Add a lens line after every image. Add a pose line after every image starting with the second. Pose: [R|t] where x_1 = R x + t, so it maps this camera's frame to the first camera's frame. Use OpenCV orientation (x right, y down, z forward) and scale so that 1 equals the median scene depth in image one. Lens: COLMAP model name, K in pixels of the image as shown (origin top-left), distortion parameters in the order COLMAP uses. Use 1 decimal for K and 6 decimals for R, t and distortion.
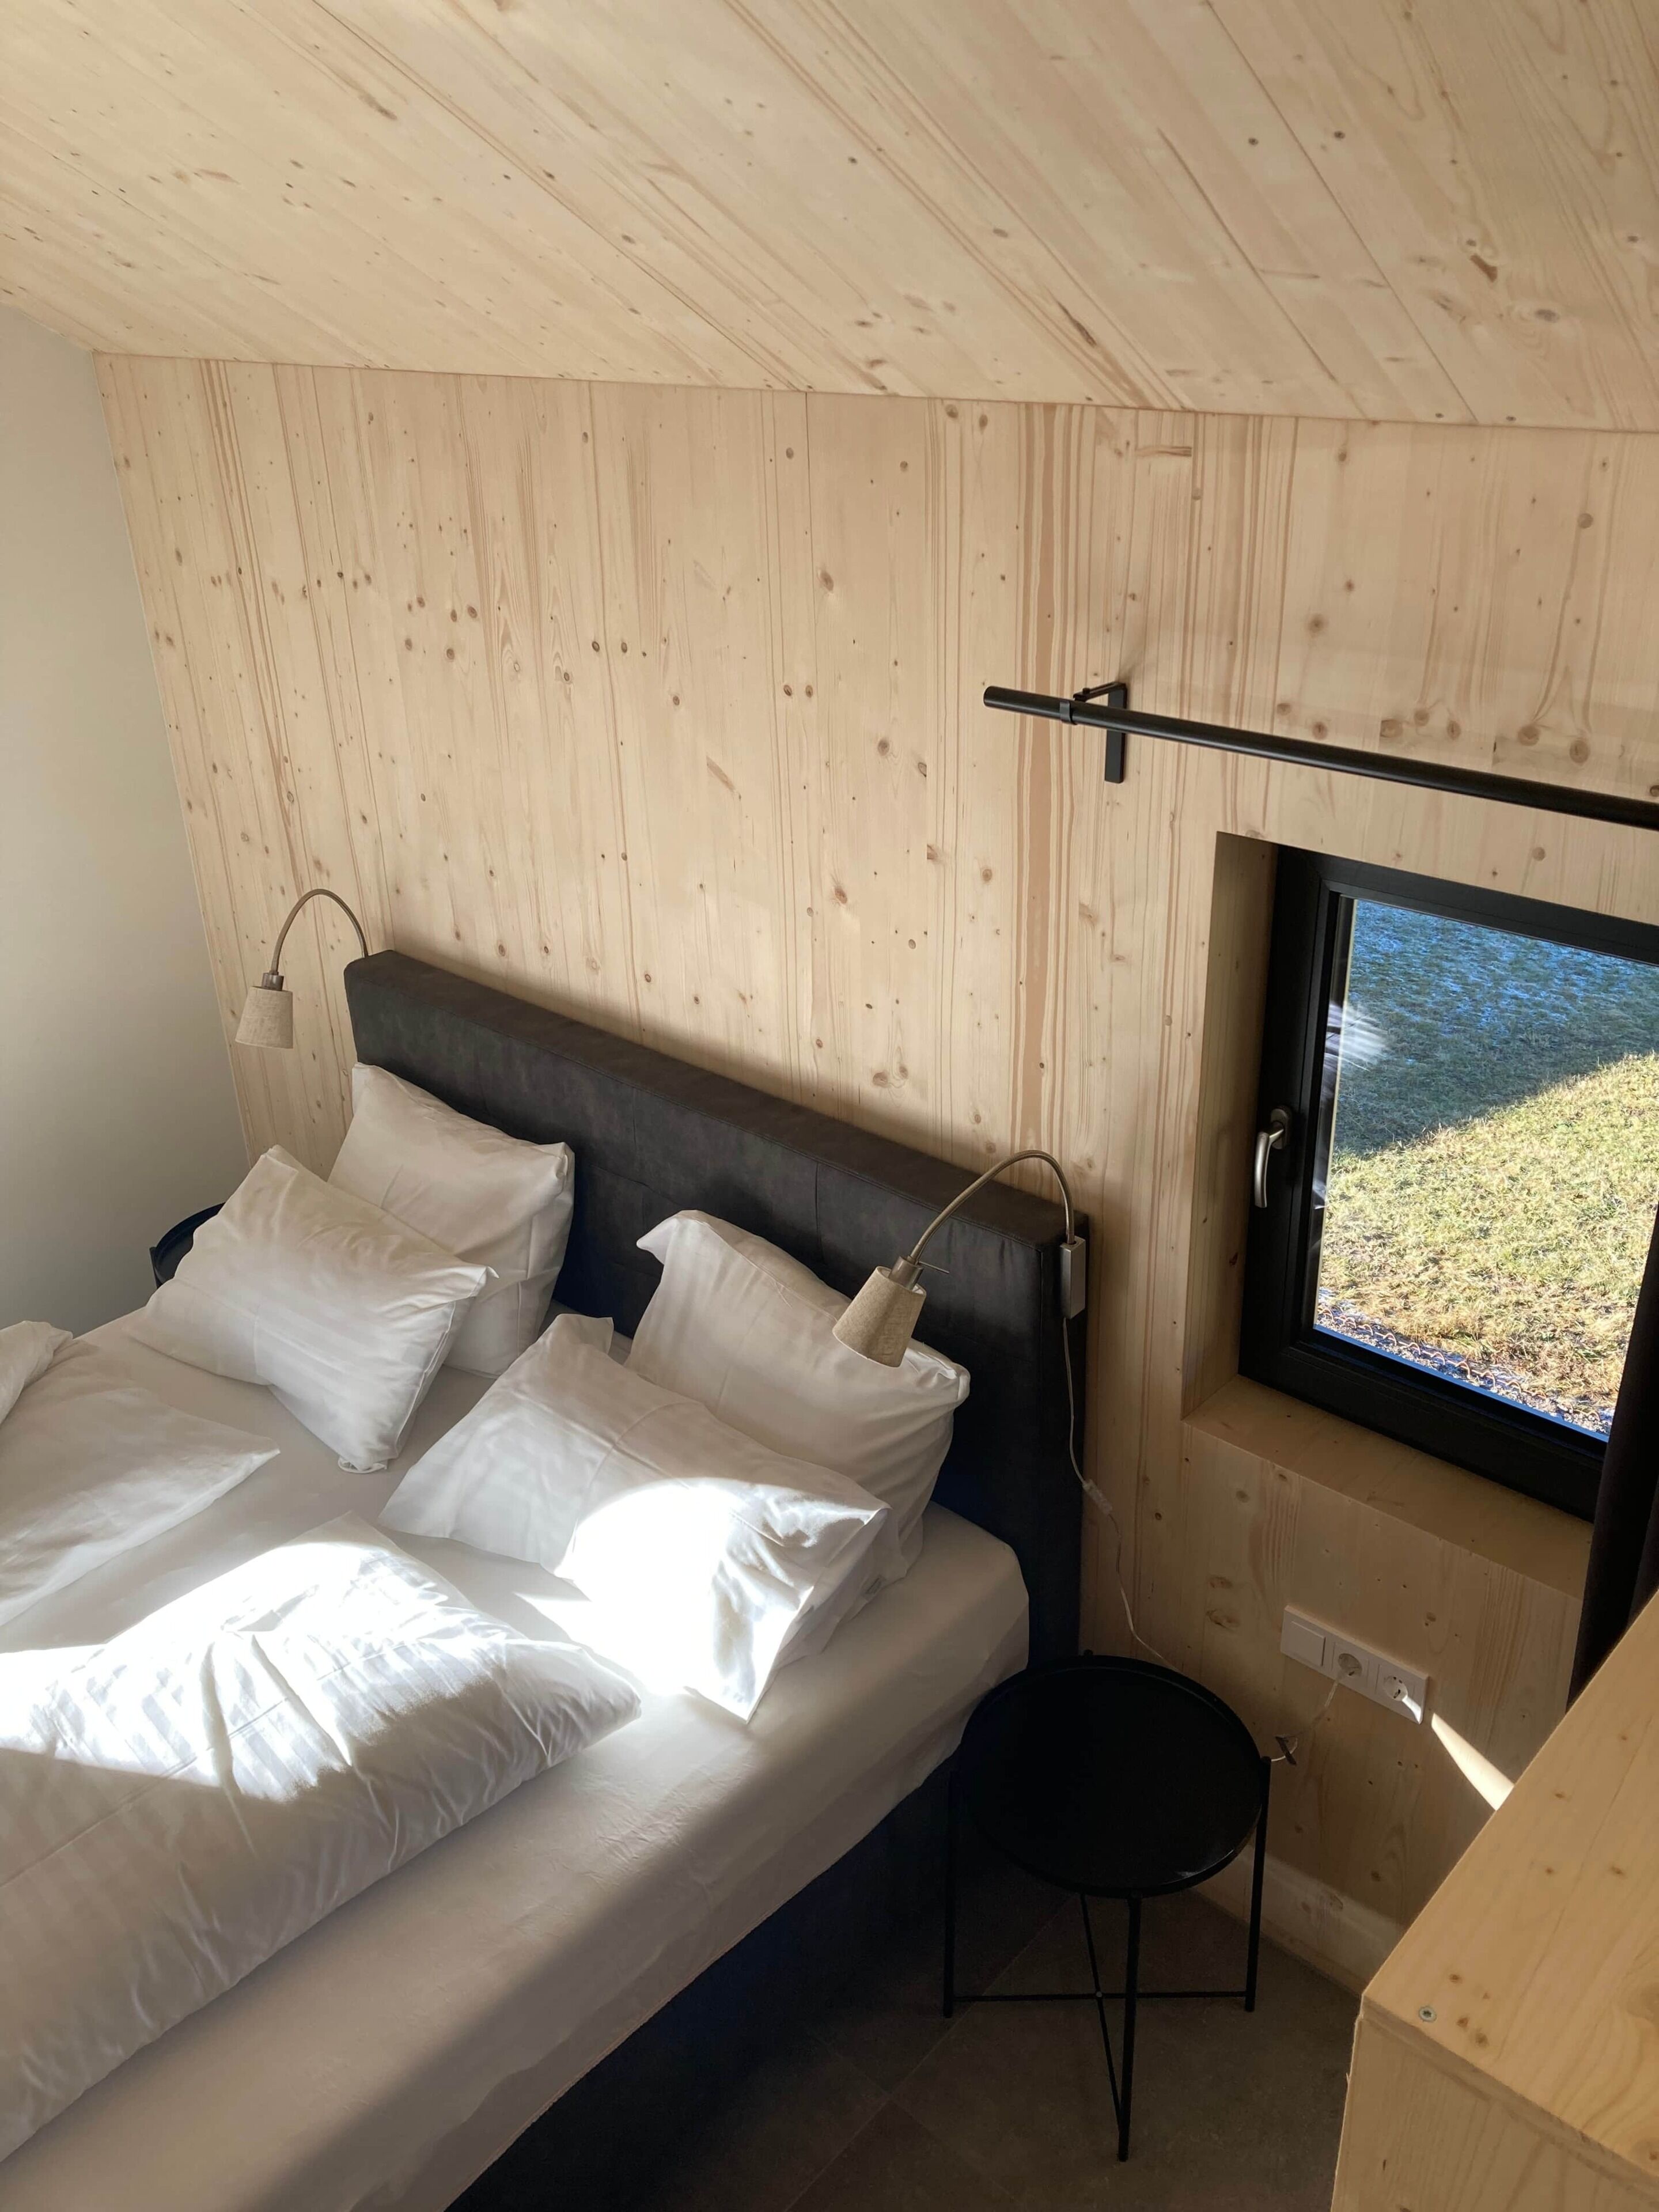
lens RADIAL K [[1808.8, 0, 833.1], [0, 1808.8, 1104.4], [0, 0, 1]] dist [0.028070, 0.000493]
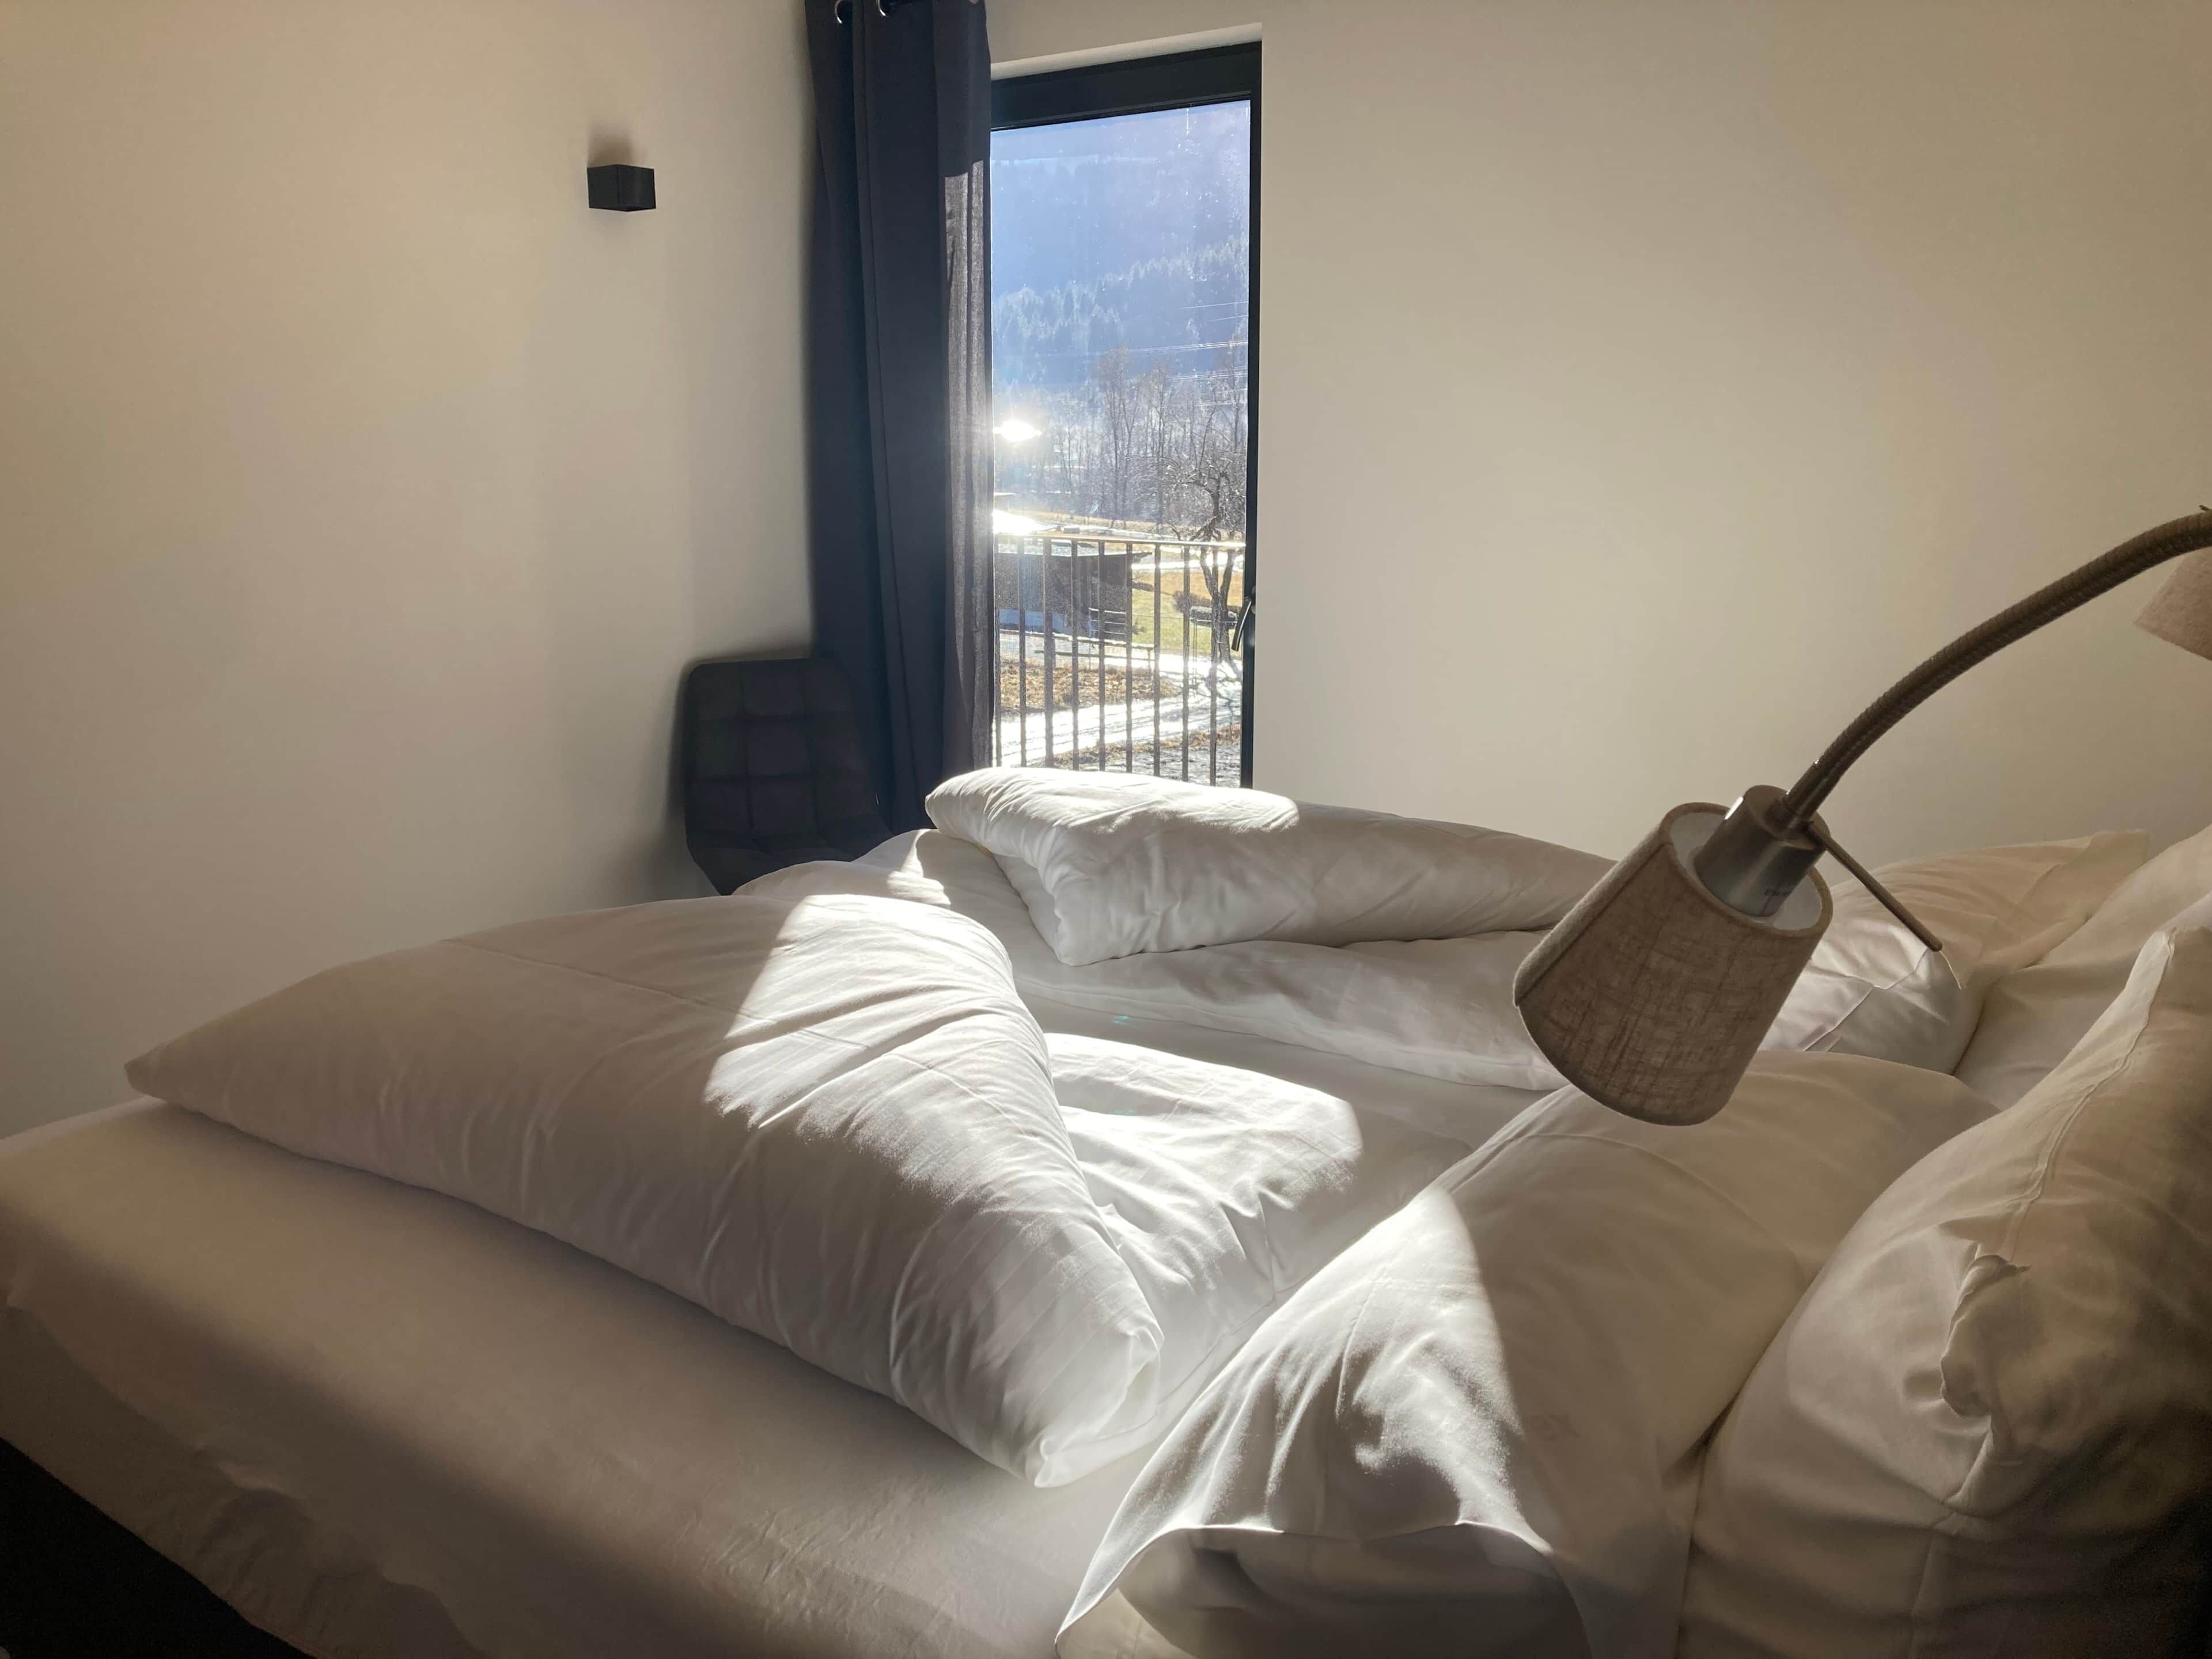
lens RADIAL K [[1808.8, 0, 1106.9], [0, 1808.8, 829.7], [0, 0, 1]] dist [0.028070, 0.000493]
pose [[0.103041, 0.252396, -0.962122, 0.316507], [-0.424226, 0.886037, 0.187003, 0.077892], [0.899675, 0.388889, 0.198371, 0.827871]]
